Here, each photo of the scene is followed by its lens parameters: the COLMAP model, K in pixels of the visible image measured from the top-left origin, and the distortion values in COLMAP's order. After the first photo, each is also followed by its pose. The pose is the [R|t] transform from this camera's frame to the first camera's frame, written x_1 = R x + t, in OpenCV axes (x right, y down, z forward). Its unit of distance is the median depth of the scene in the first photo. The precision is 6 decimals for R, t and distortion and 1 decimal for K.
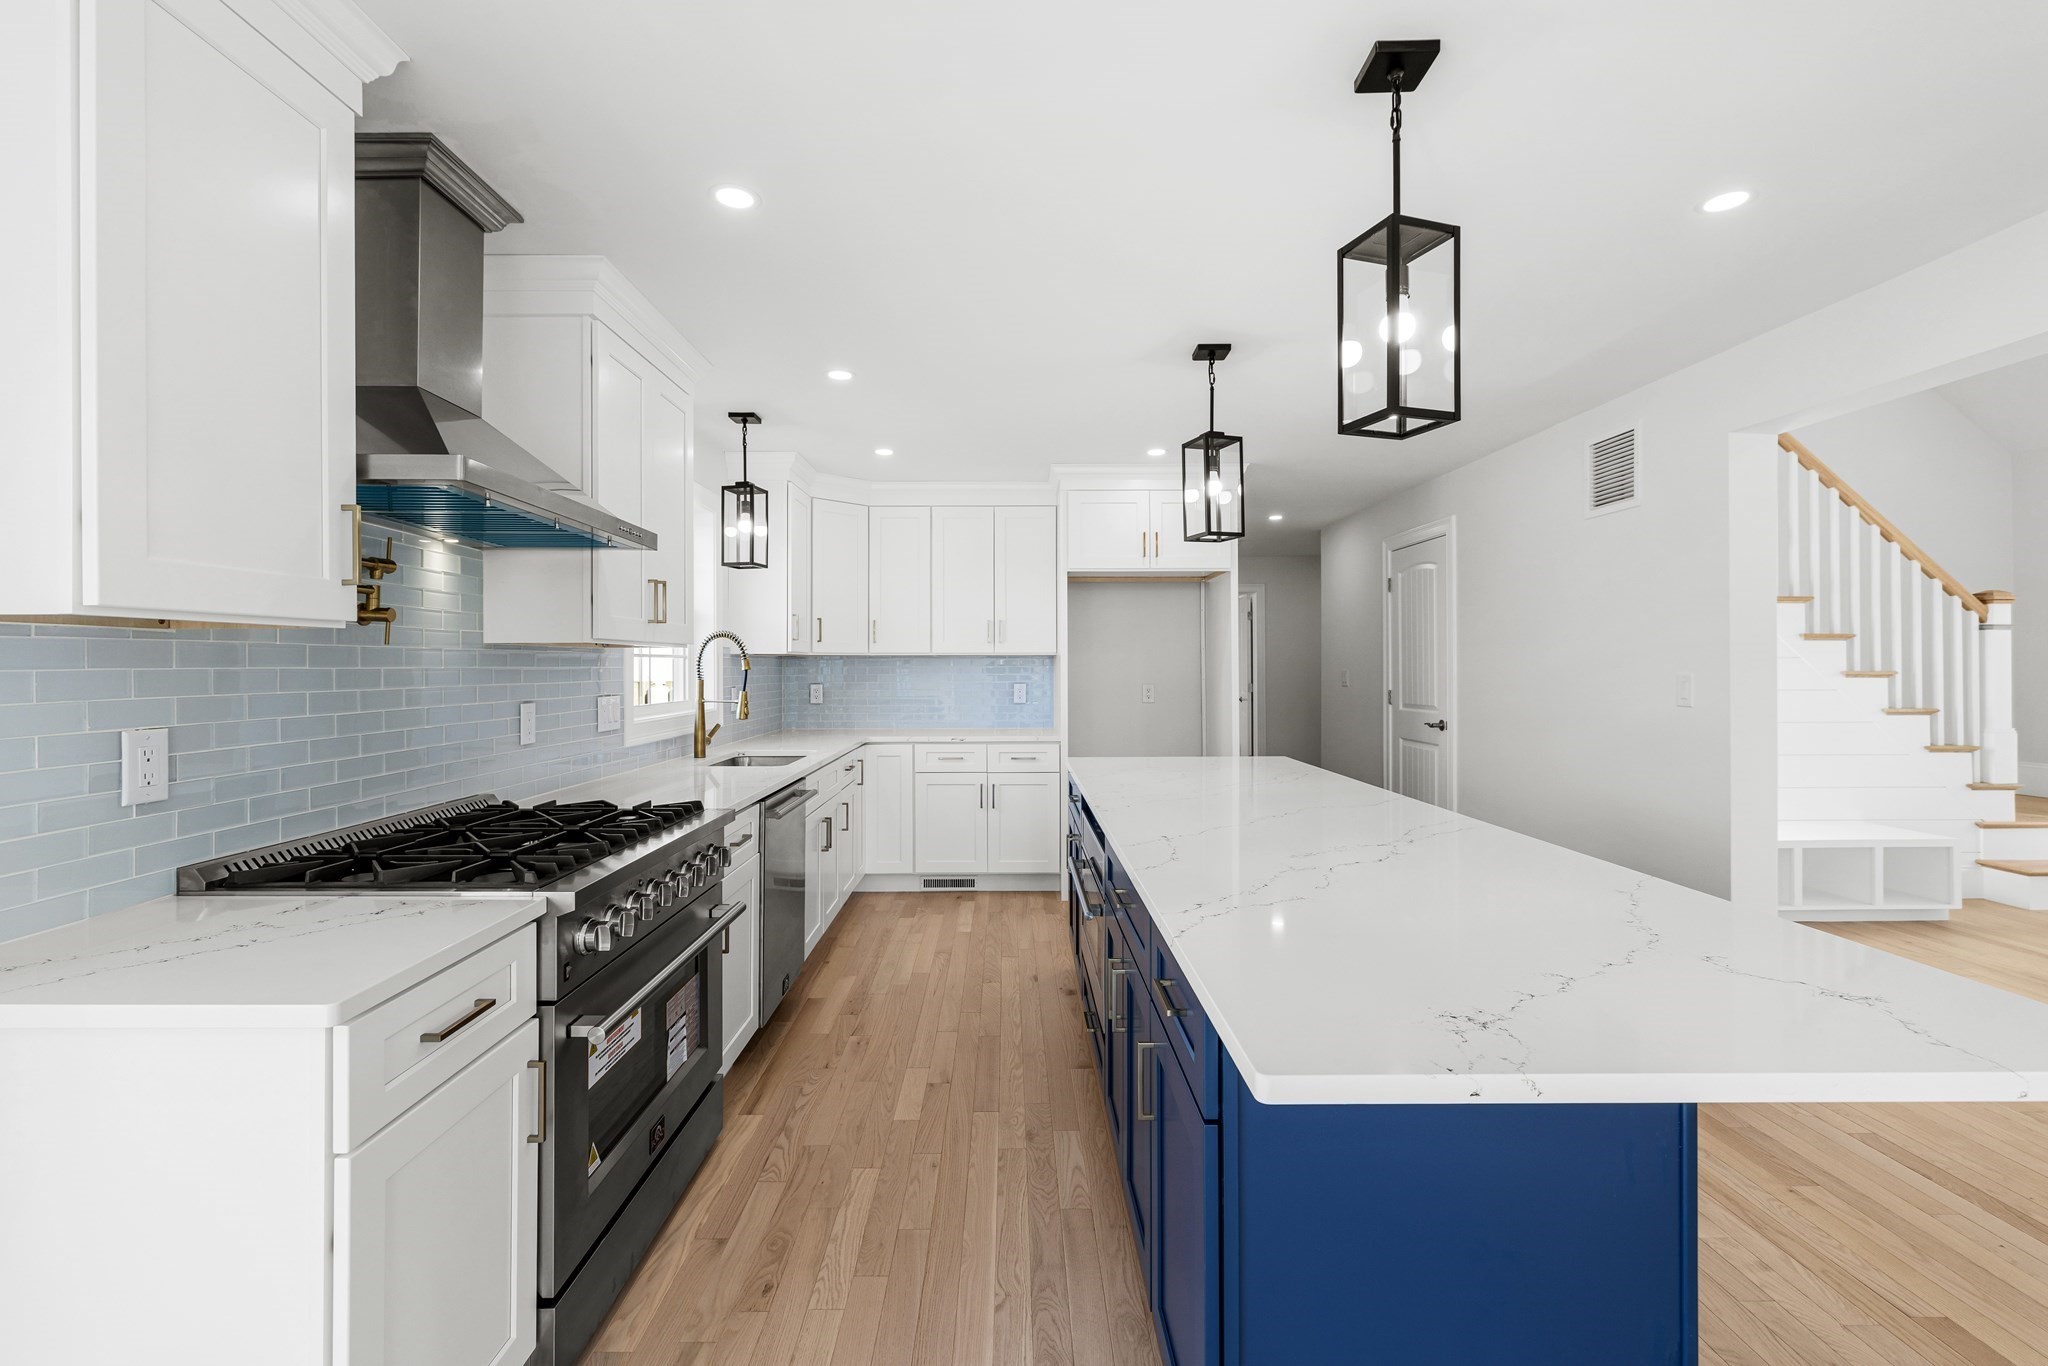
lens RADIAL K [[897.3, 0, 1015.2], [0, 897.3, 663.2], [0, 0, 1]] dist [-0.000260, 0.000393]
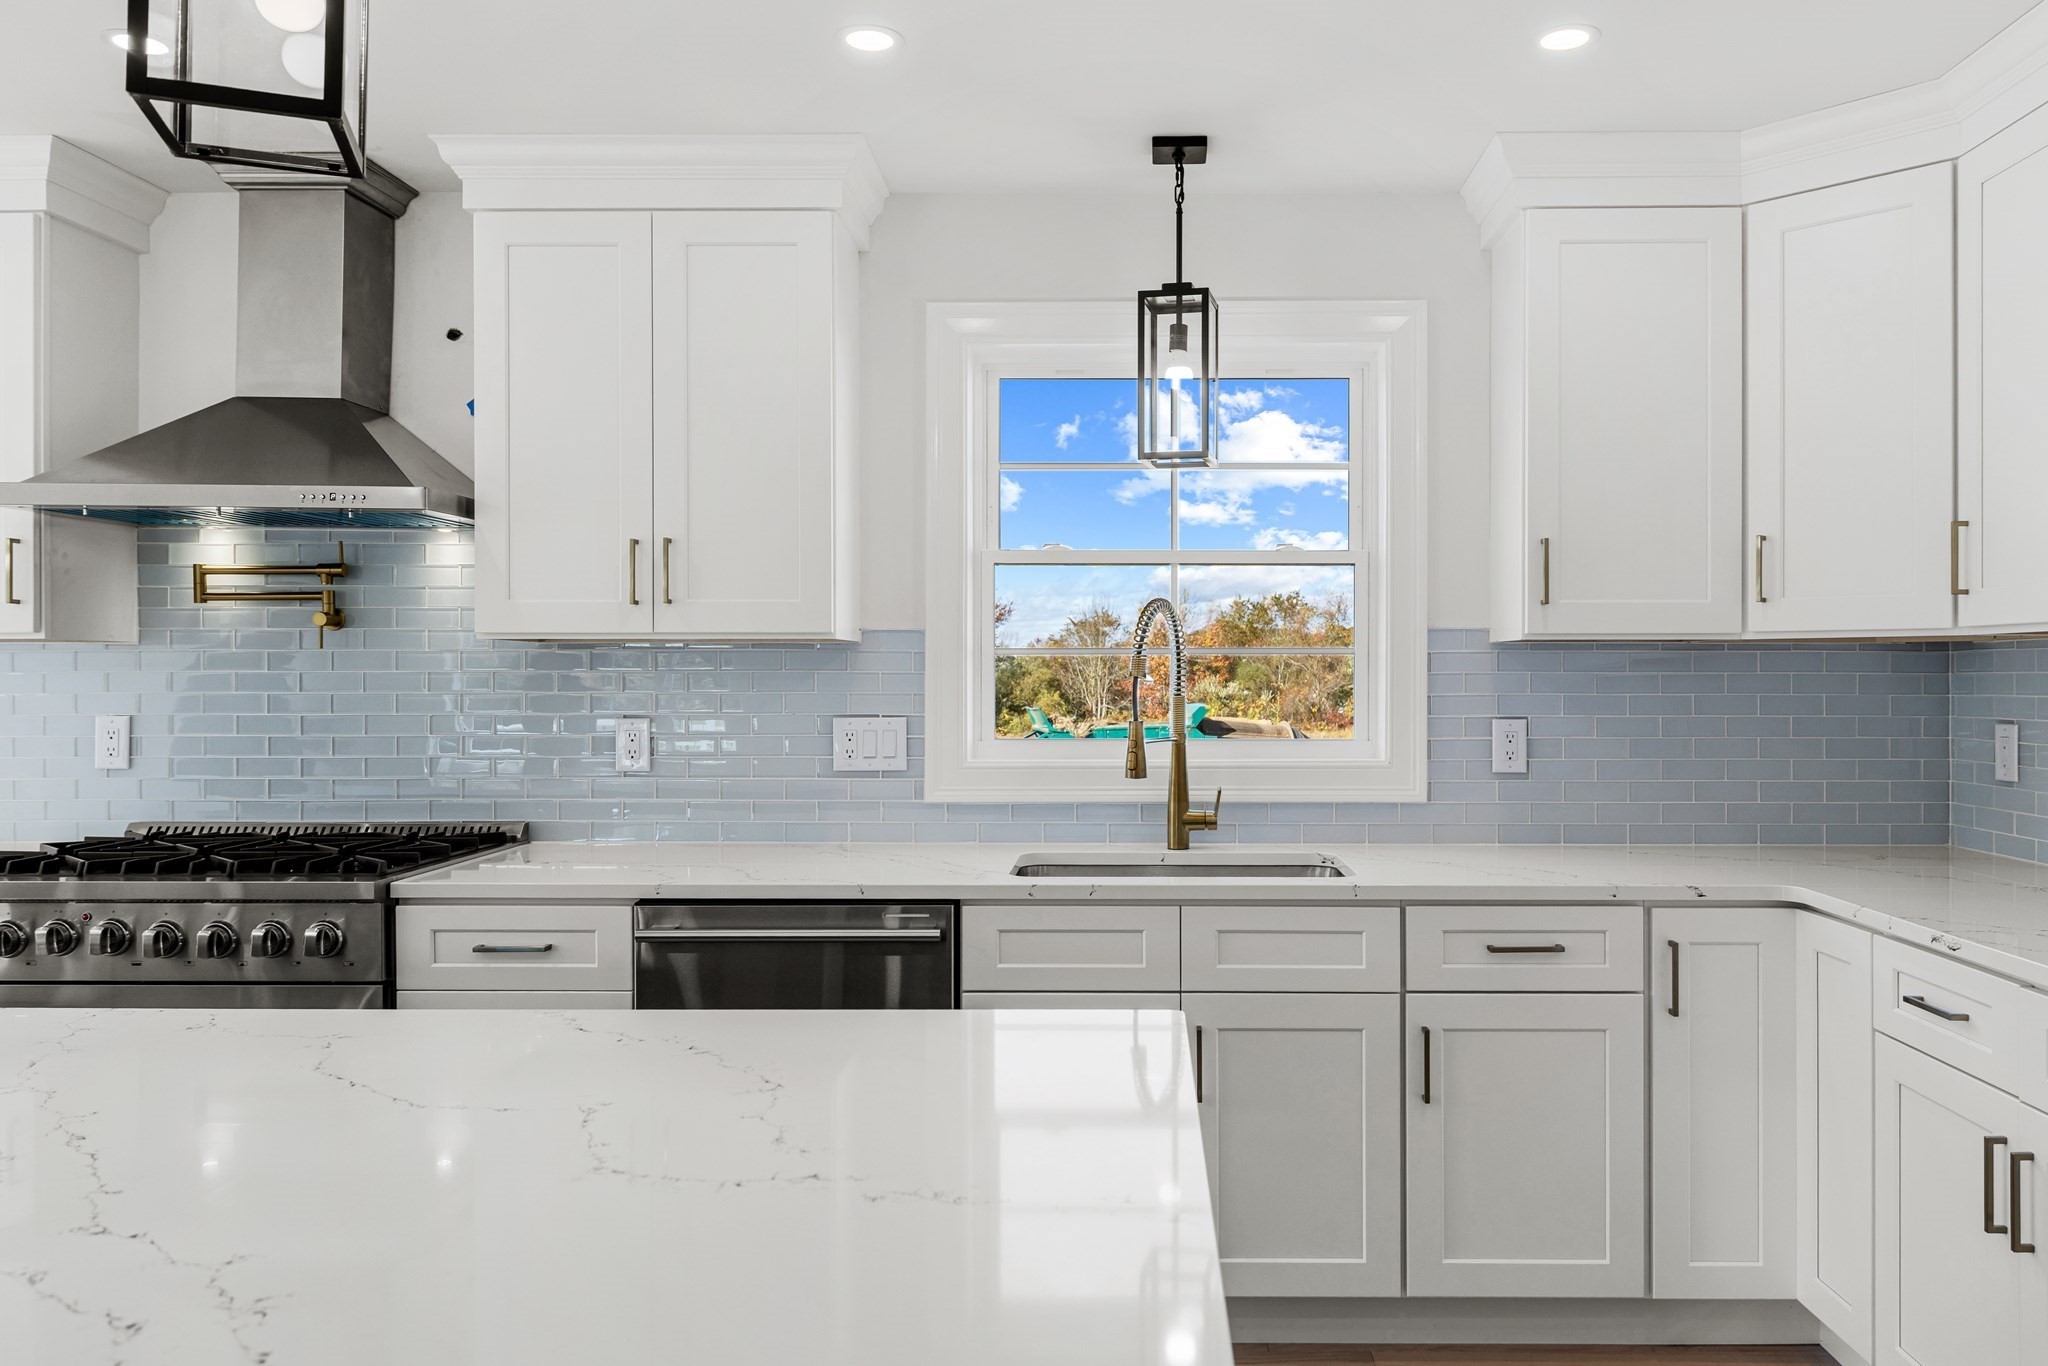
lens RADIAL K [[1476.5, 0, 1129.8], [0, 1476.5, 681.3], [0, 0, 1]] dist [0.002468, 0.001524]
pose [[-0.012241, 0.007464, -0.999897, 0.390198], [0.002872, 0.999968, 0.007429, 0.002641], [0.999921, -0.002781, -0.012262, 0.789637]]
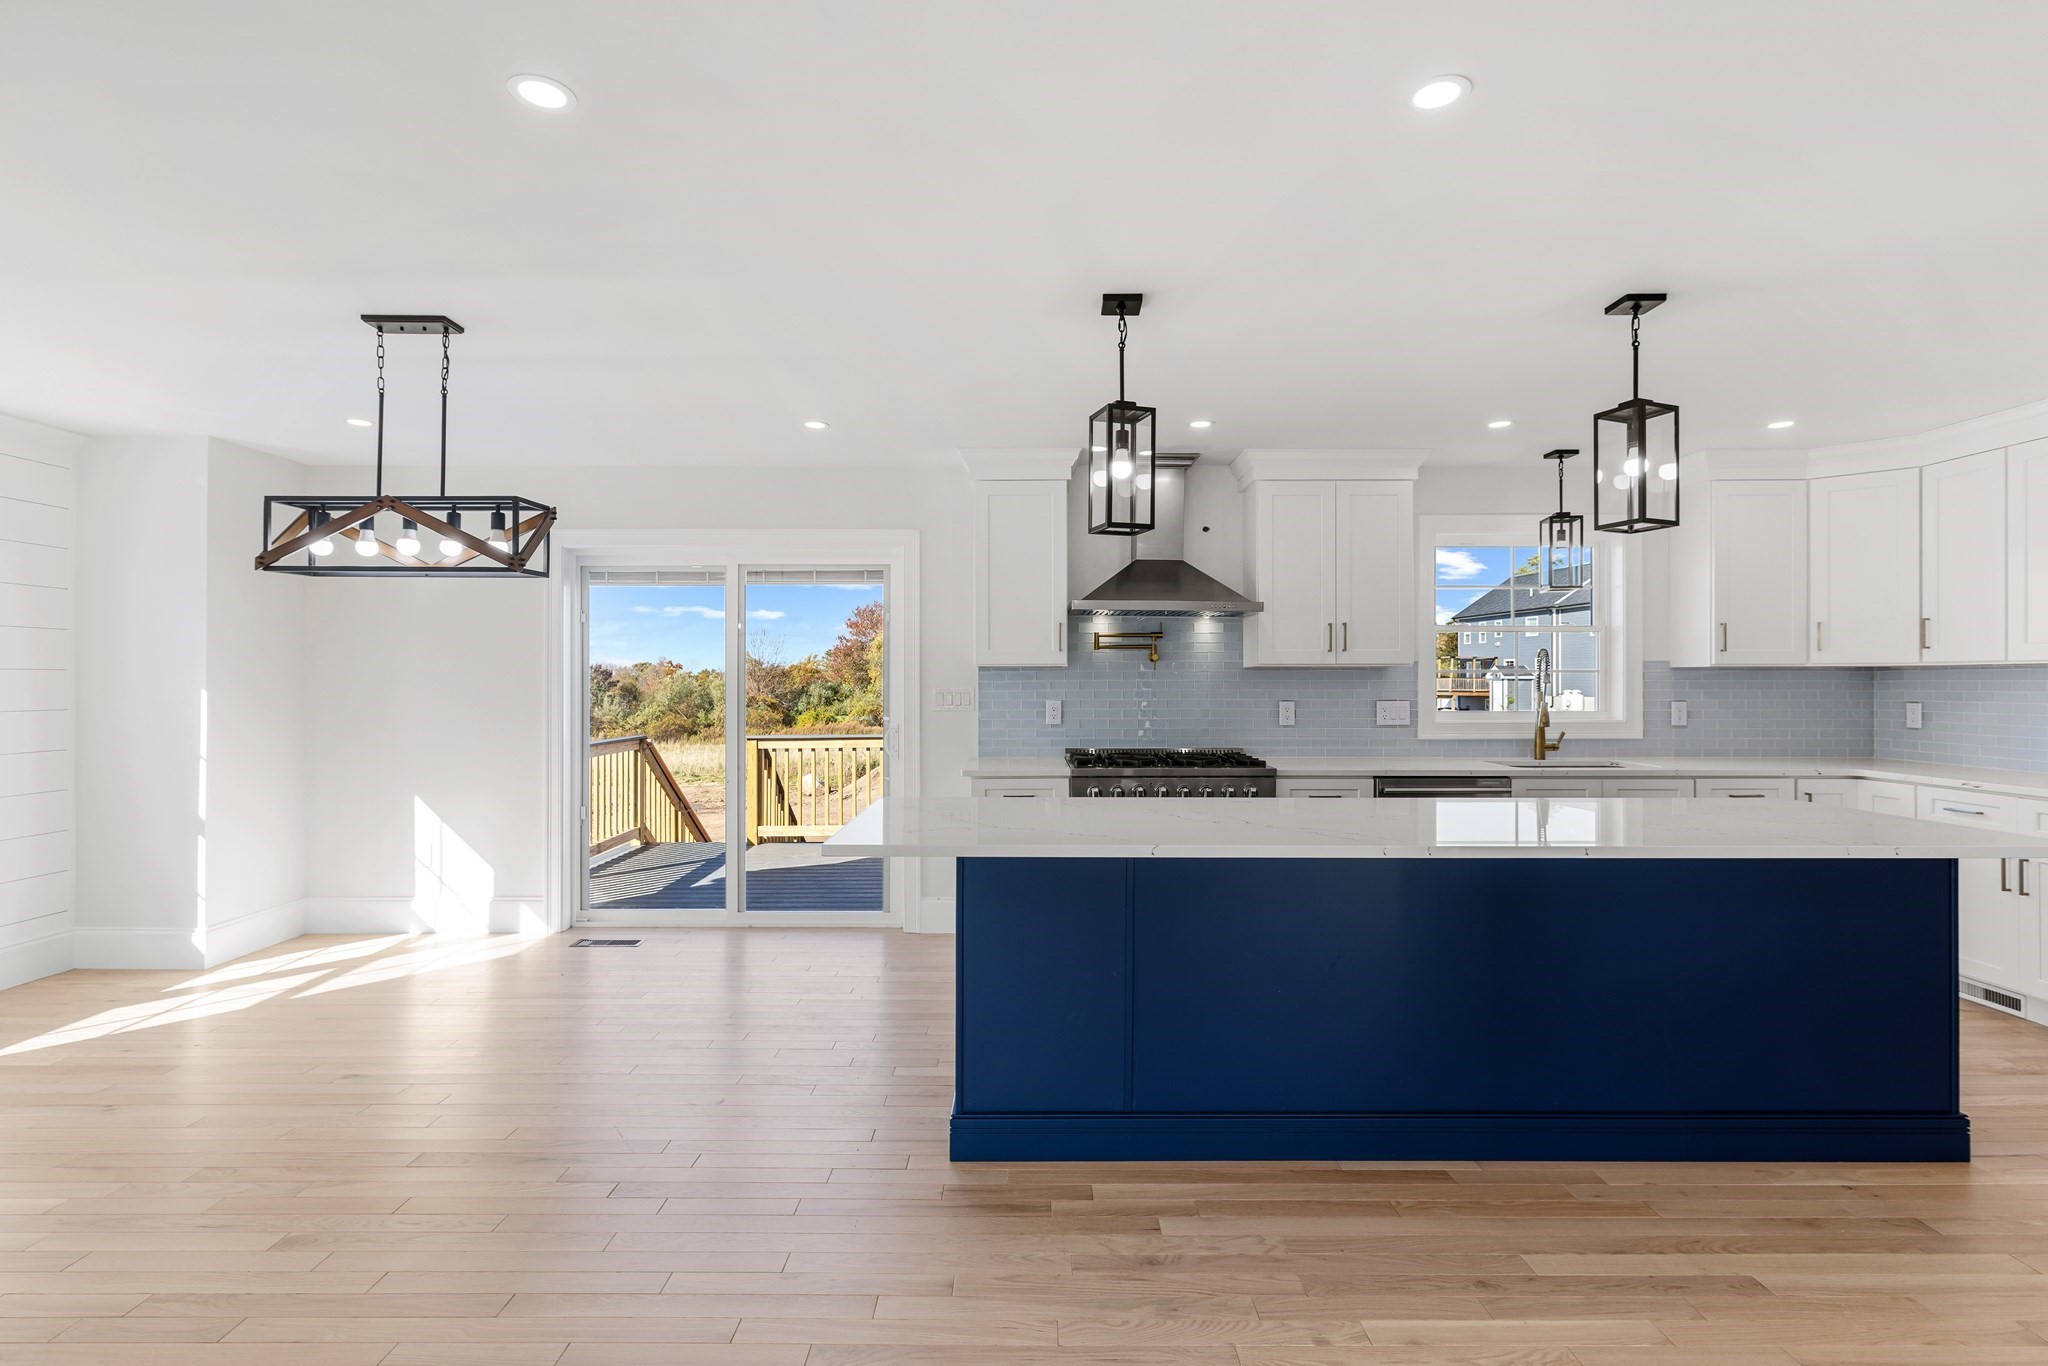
lens RADIAL K [[970.7, 0, 1020.9], [0, 970.7, 677.6], [0, 0, 1]] dist [0.001087, 0.000211]
pose [[-0.000546, -0.000431, -1.000000, 0.713758], [0.003478, 0.999994, -0.000433, -0.000983], [0.999994, -0.003478, -0.000544, 0.271986]]
